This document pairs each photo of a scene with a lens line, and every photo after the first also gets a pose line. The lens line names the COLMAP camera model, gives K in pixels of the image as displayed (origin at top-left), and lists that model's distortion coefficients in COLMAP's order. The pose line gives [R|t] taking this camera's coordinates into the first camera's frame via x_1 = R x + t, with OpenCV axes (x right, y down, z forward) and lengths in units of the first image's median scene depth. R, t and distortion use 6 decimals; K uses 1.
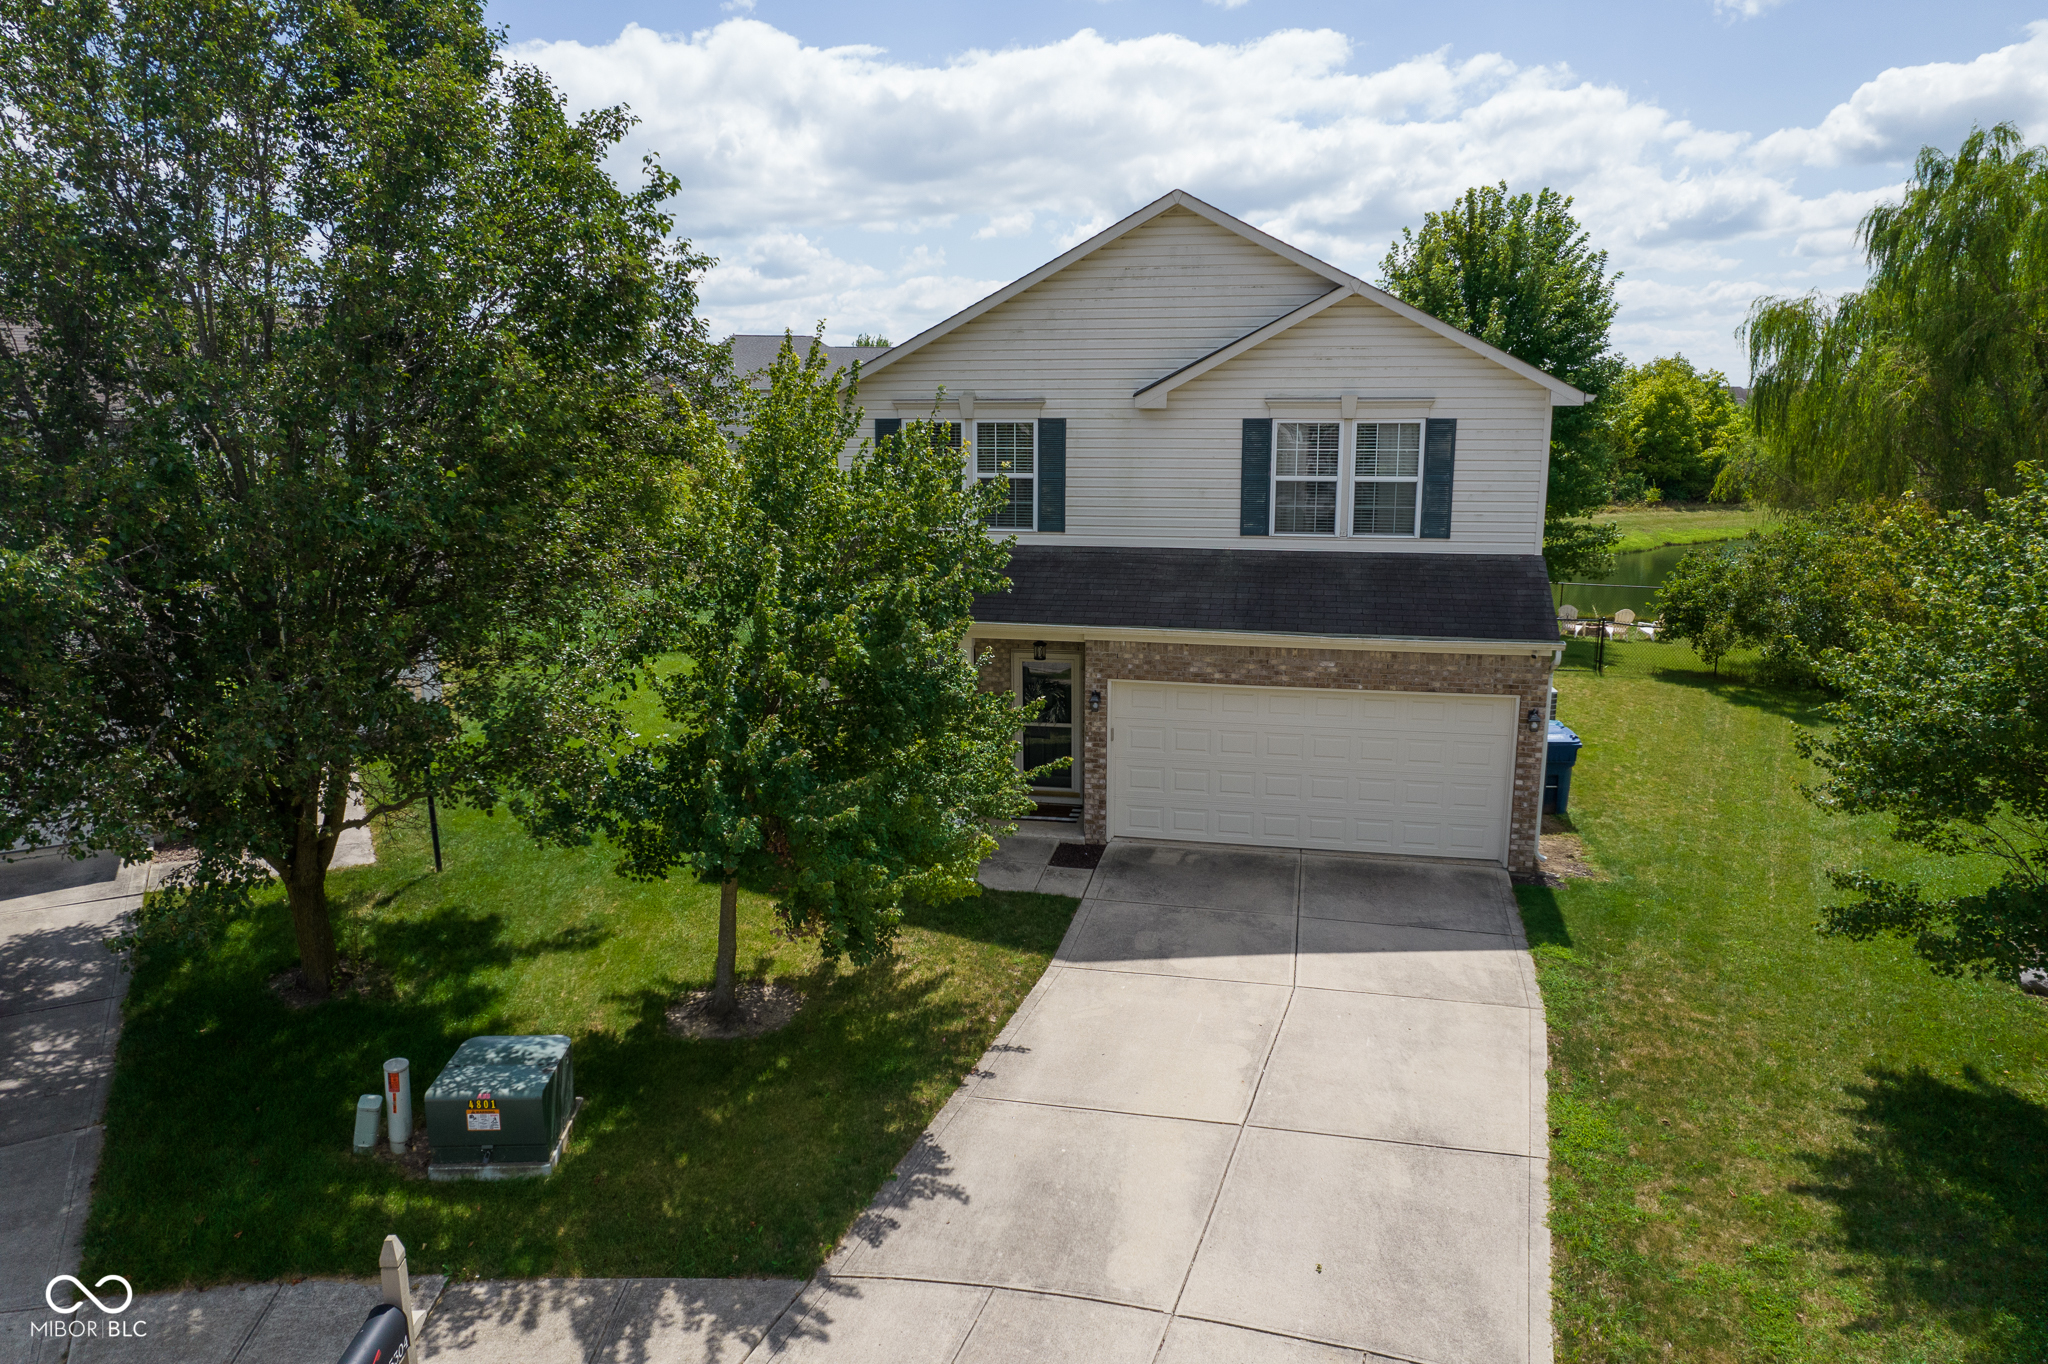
lens RADIAL K [[1310.1, 0, 1016.9], [0, 1310.1, 678.0], [0, 0, 1]] dist [-0.064834, 0.051083]
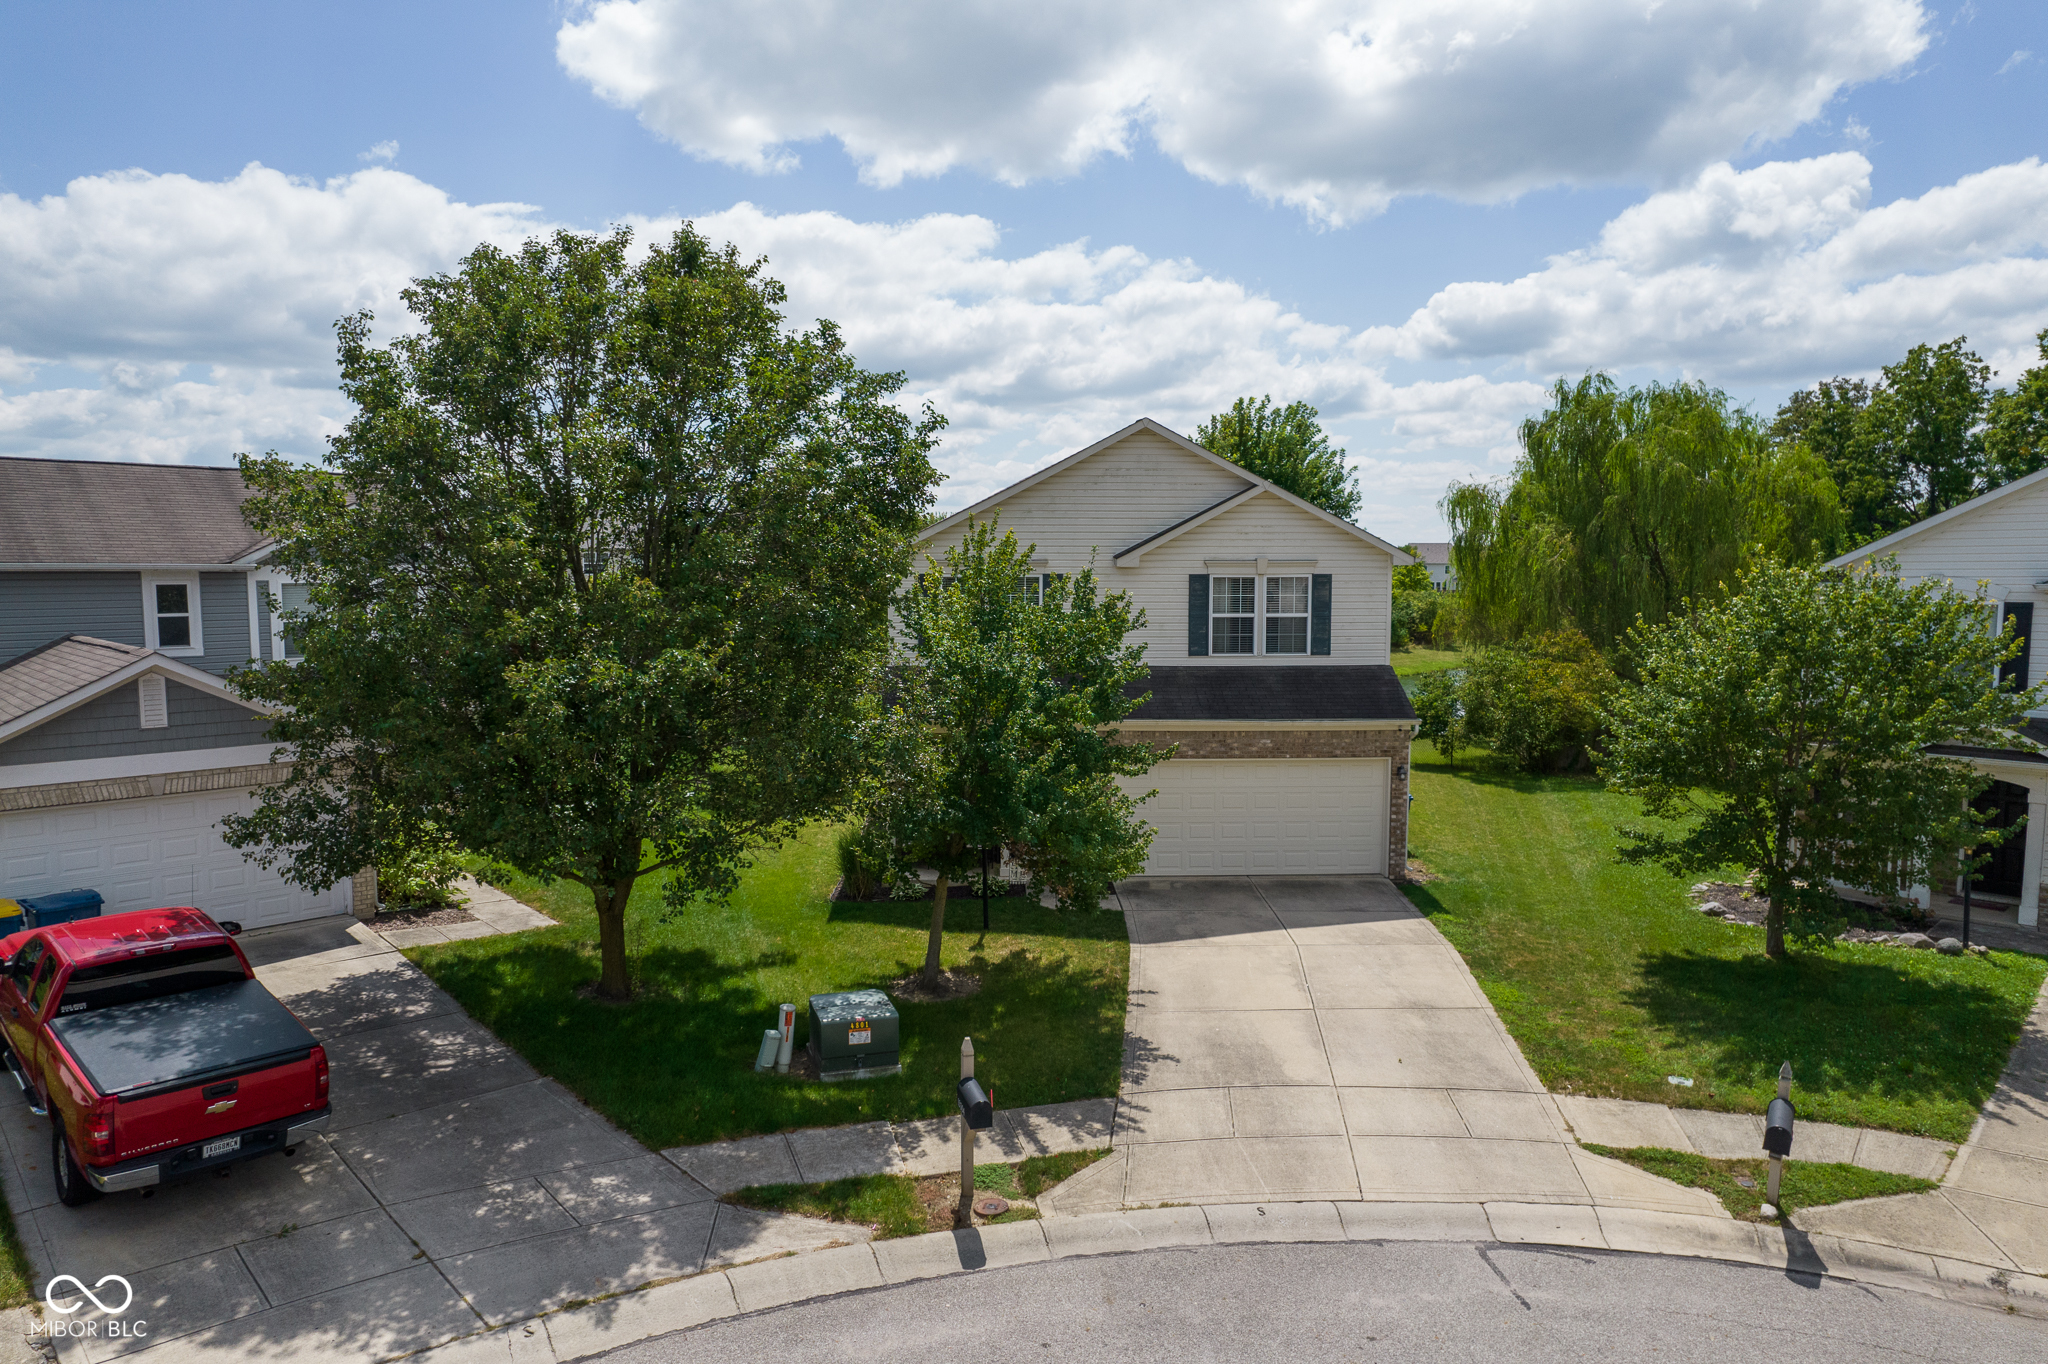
lens RADIAL K [[1310.1, 0, 1024.9], [0, 1310.1, 681.5], [0, 0, 1]] dist [-0.064834, 0.051083]
pose [[0.968893, -0.016995, 0.246896, -0.402320], [0.045866, 0.992687, -0.111661, 0.078057], [-0.243193, 0.119512, 0.962587, -0.359642]]
